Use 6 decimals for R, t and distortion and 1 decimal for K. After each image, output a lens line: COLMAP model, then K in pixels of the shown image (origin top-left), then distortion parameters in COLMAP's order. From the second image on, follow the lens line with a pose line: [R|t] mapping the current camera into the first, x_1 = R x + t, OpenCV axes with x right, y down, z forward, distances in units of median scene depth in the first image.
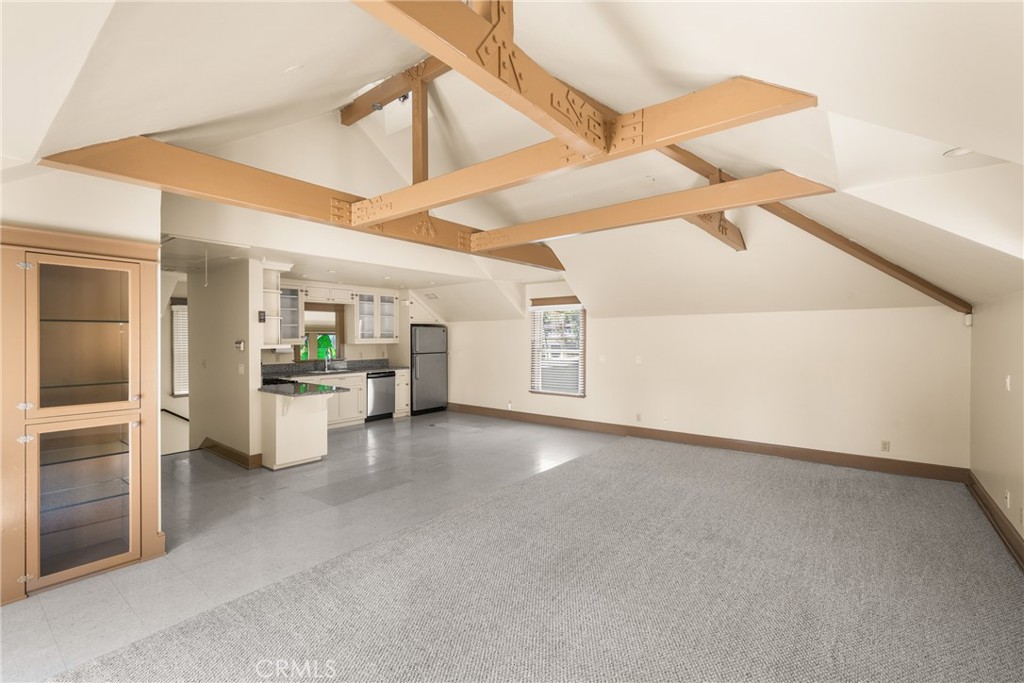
lens RADIAL K [[446.7, 0, 516.6], [0, 446.7, 339.9], [0, 0, 1]] dist [-0.002911, -0.000074]
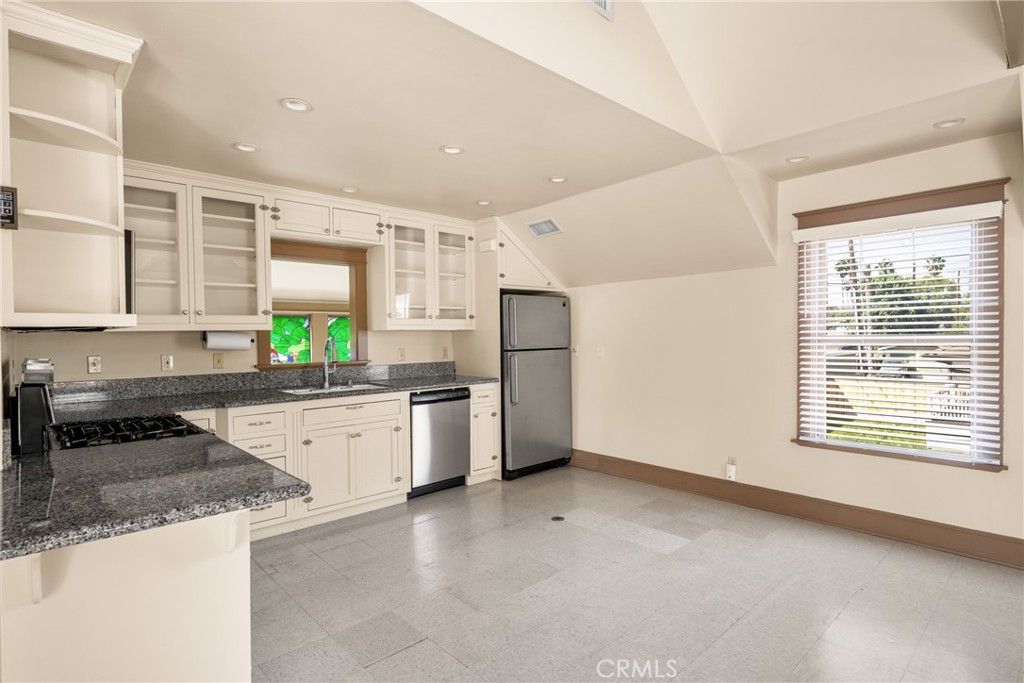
lens RADIAL K [[527.1, 0, 514.6], [0, 527.1, 340.6], [0, 0, 1]] dist [0.005770, 0.000278]
pose [[0.986656, -0.009350, -0.162547, -0.134056], [0.009963, 0.999946, 0.002951, 0.019068], [0.162511, -0.004531, 0.986696, 0.456690]]
